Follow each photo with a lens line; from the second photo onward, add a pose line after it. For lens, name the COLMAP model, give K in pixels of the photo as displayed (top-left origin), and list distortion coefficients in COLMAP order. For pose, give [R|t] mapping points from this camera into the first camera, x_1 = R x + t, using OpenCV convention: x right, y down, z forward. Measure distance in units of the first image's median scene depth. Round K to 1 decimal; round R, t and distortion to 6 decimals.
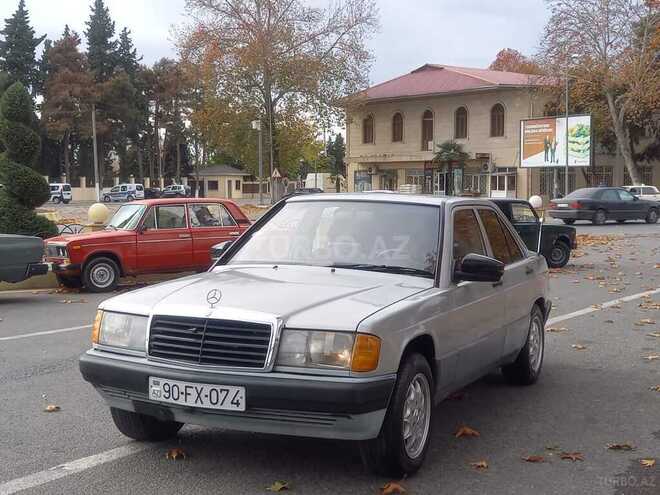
lens RADIAL K [[951.5, 0, 330.0], [0, 951.5, 247.5], [0, 0, 1]] dist [0.036928, -0.024628]
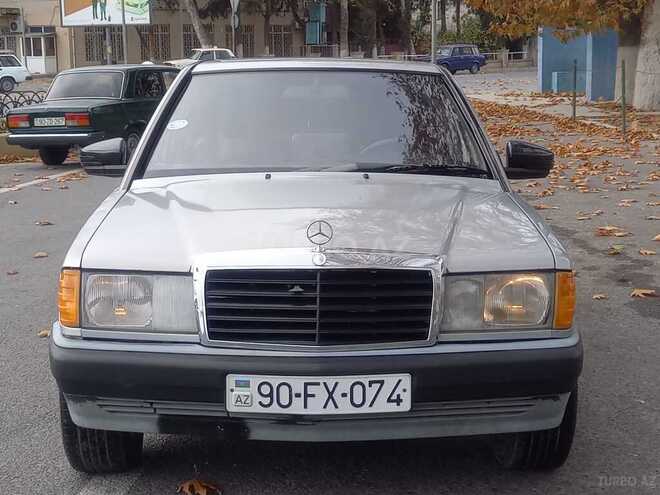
lens RADIAL K [[1169.0, 0, 330.0], [0, 1169.0, 247.5], [0, 0, 1]] dist [0.029608, -0.012632]
pose [[0.904088, -0.083921, 0.419026, -0.364928], [0.040668, 0.992974, 0.111126, -0.018336], [-0.425408, -0.083427, 0.901148, 0.273387]]
